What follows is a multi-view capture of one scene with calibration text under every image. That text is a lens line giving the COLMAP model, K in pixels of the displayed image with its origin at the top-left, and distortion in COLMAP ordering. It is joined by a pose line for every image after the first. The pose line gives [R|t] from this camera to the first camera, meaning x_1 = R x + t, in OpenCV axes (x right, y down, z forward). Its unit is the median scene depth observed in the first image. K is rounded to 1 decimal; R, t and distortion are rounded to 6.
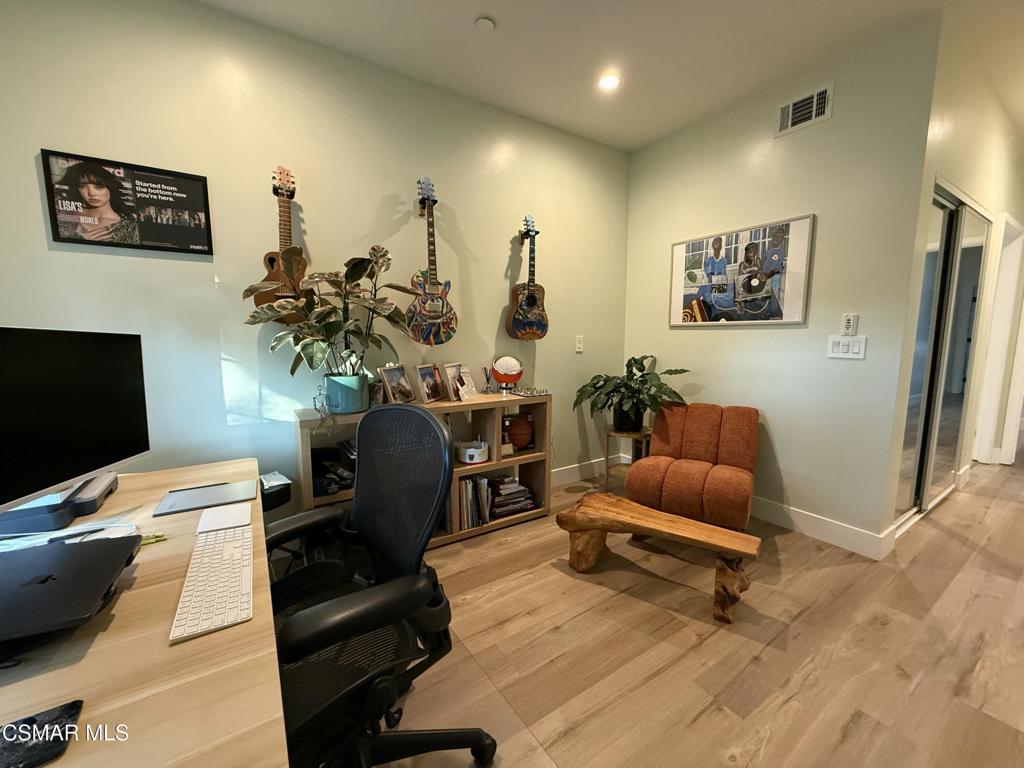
lens RADIAL K [[408.0, 0, 511.6], [0, 408.0, 382.3], [0, 0, 1]] dist [0.001397, -0.000363]
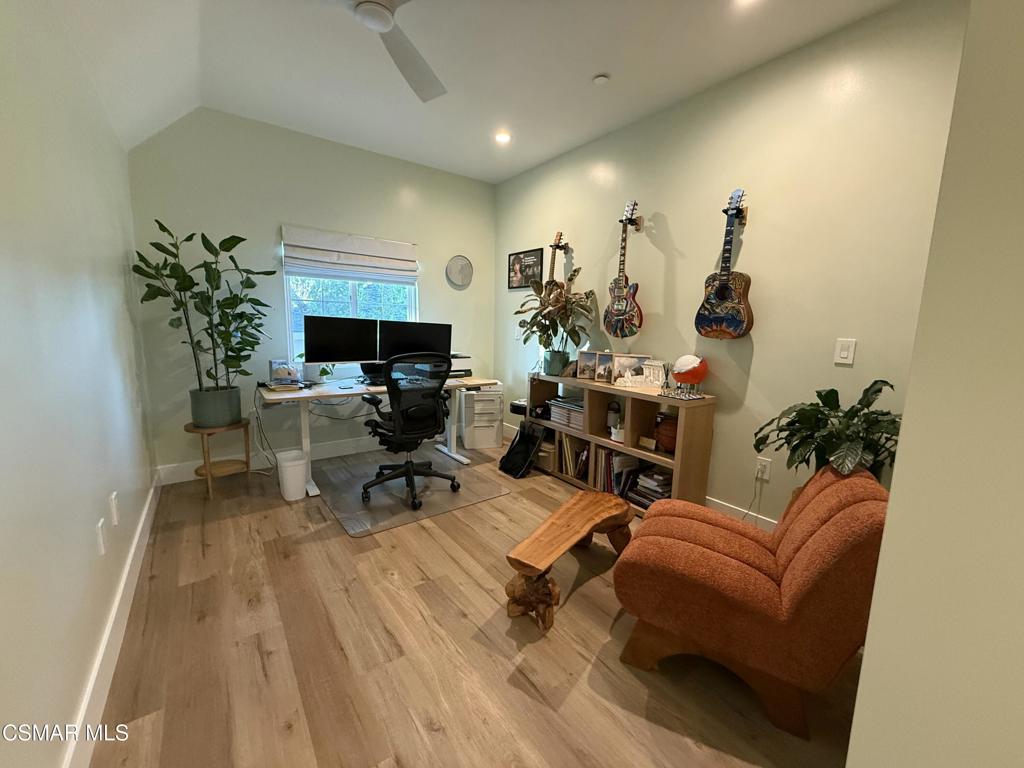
lens RADIAL K [[408.0, 0, 511.3], [0, 408.0, 384.3], [0, 0, 1]] dist [0.001397, -0.000363]
pose [[0.059915, 0.151087, -0.986703, 1.035985], [-0.139698, 0.980020, 0.141581, -0.083642], [0.988380, 0.129357, 0.079824, 0.606882]]
